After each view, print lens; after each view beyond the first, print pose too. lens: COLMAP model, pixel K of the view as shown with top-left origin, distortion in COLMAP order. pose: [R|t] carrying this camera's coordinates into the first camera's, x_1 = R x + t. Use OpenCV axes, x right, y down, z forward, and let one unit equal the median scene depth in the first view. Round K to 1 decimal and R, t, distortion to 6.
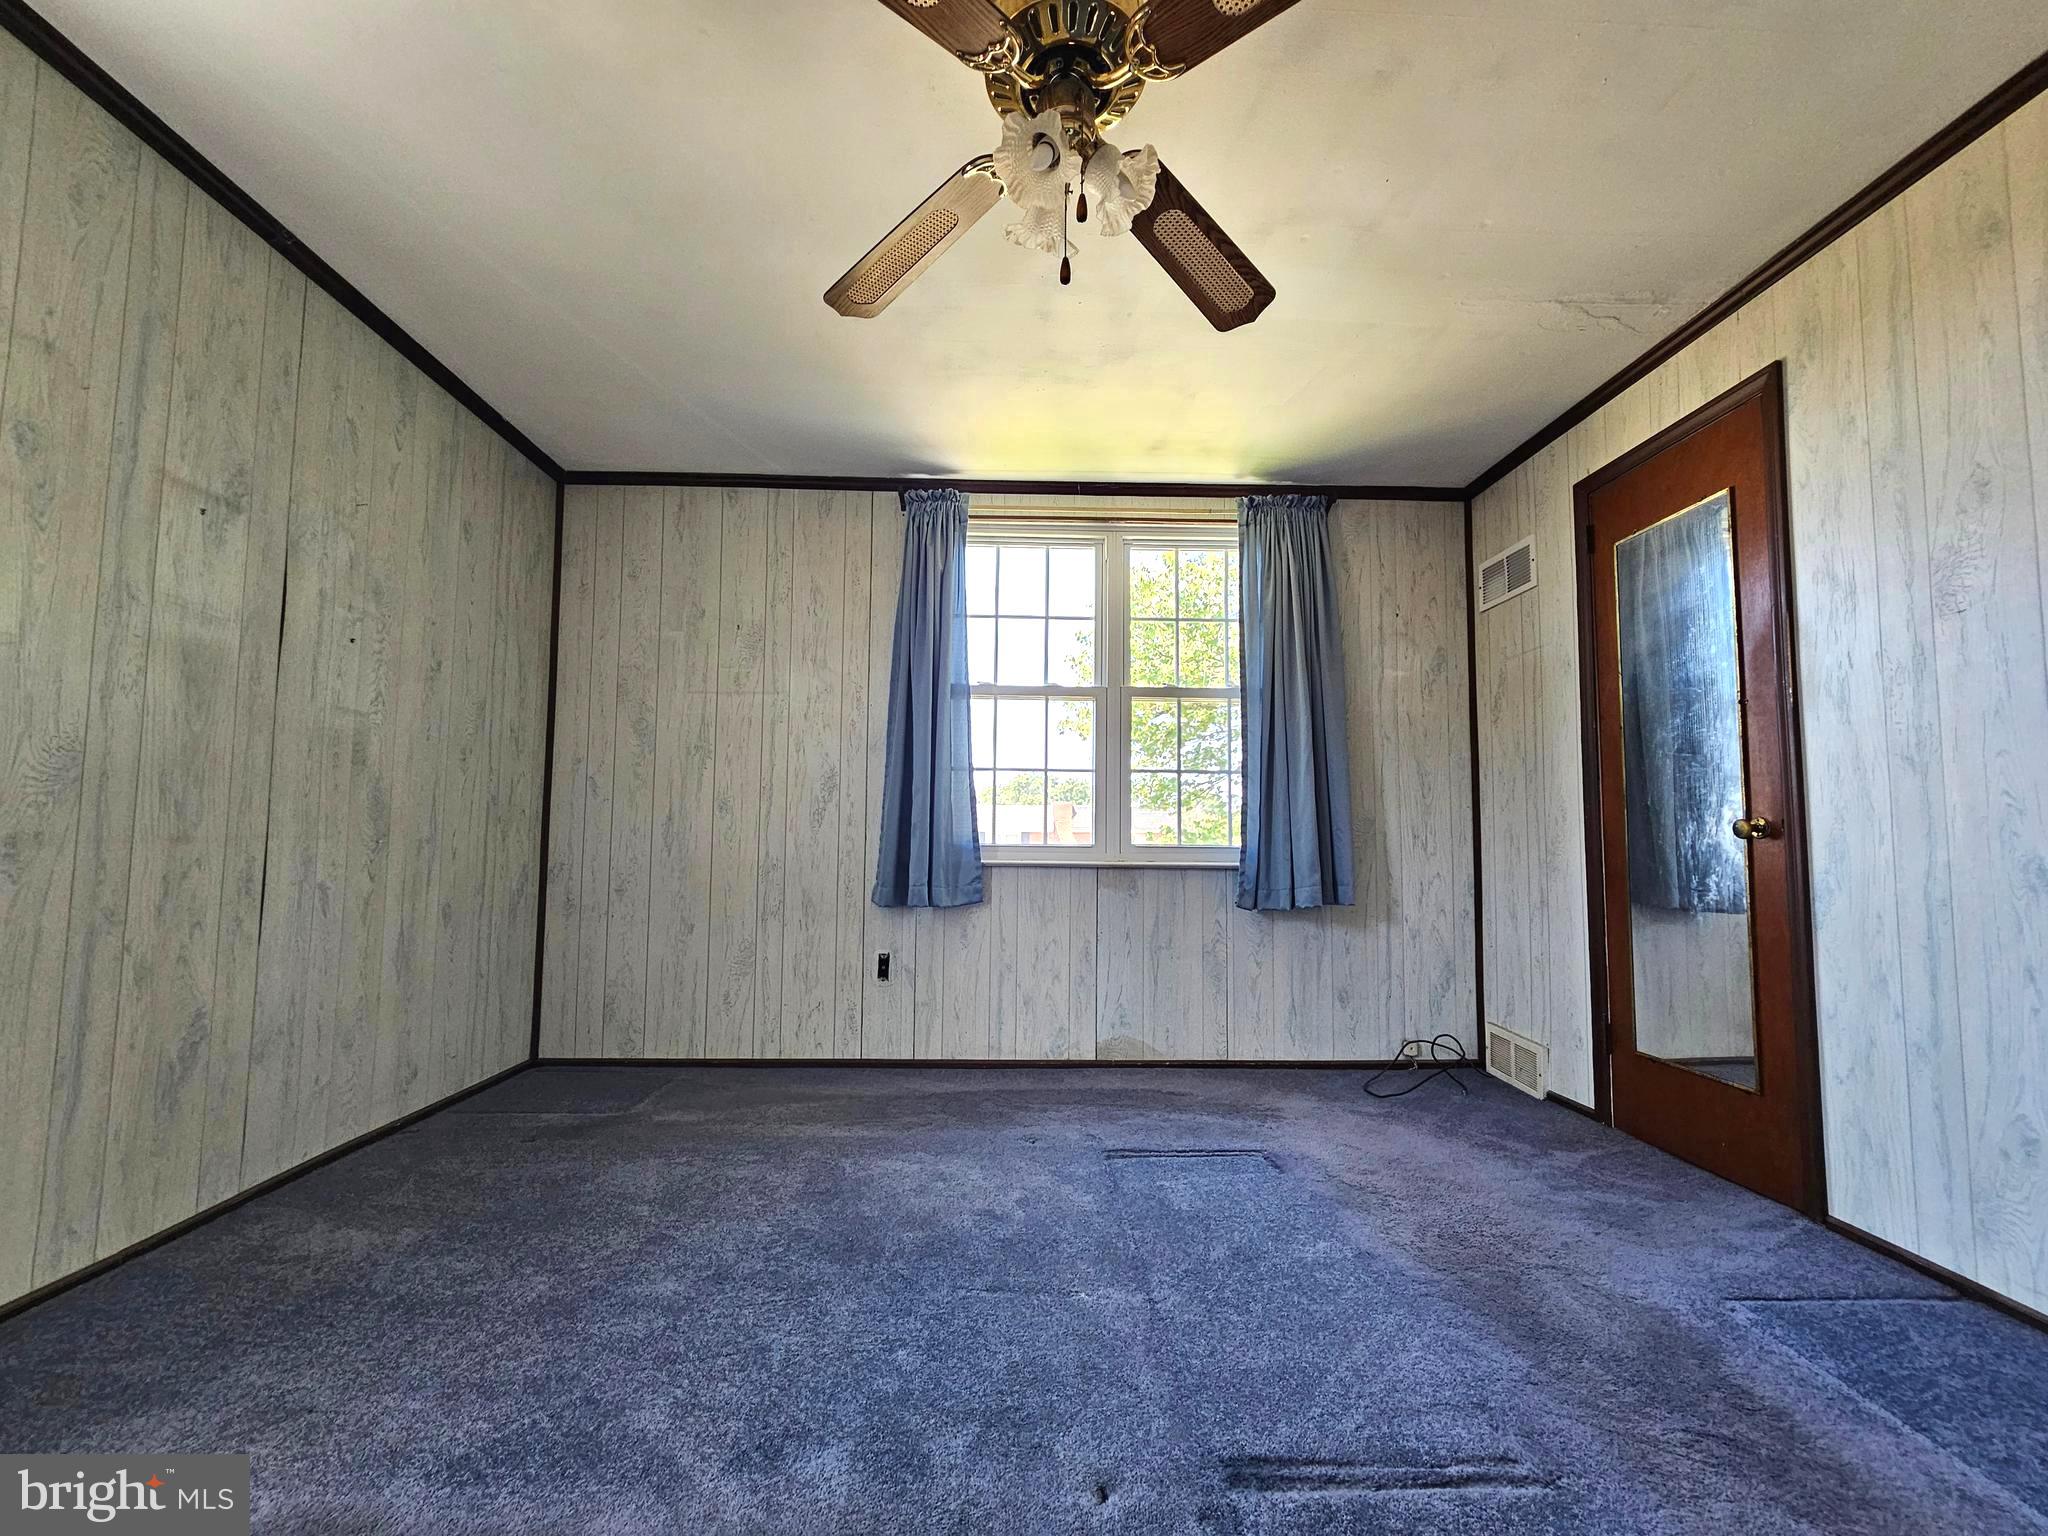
lens RADIAL K [[849.3, 0, 1019.8], [0, 849.3, 782.1], [0, 0, 1]] dist [0.001858, -0.001108]
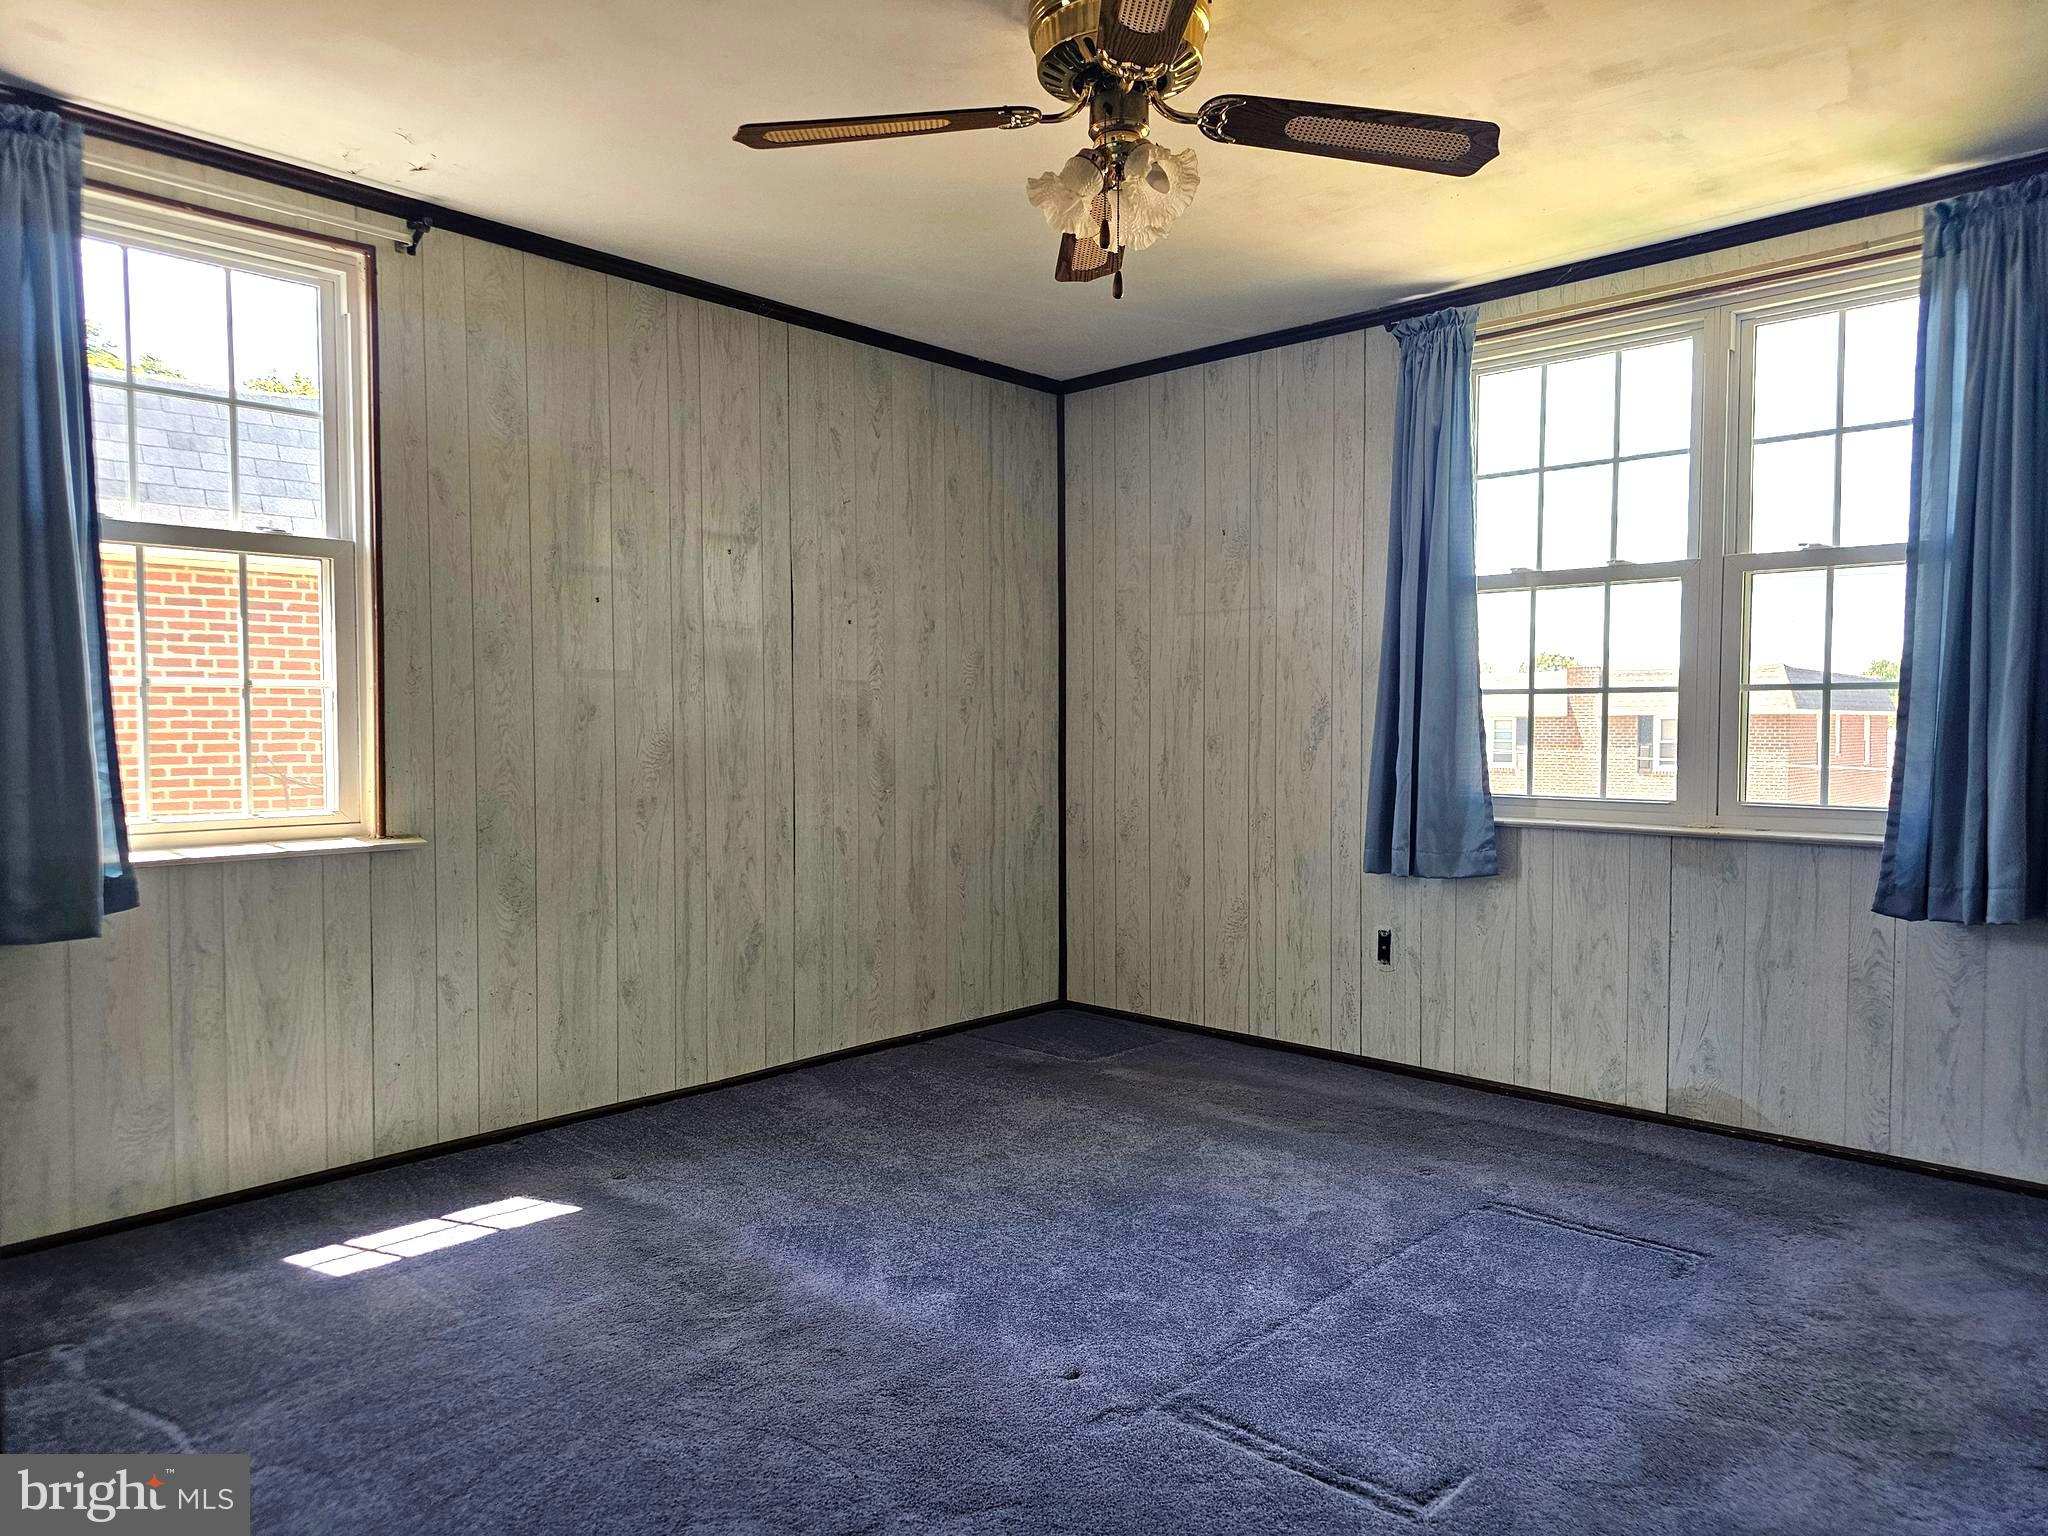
lens RADIAL K [[1391.9, 0, 1027.0], [0, 1391.9, 773.9], [0, 0, 1]] dist [0.060339, -0.045852]
pose [[0.709714, 0.016782, -0.704290, 0.576609], [0.060542, 0.994565, 0.084707, -0.082491], [0.701883, -0.102757, 0.704841, -0.155672]]
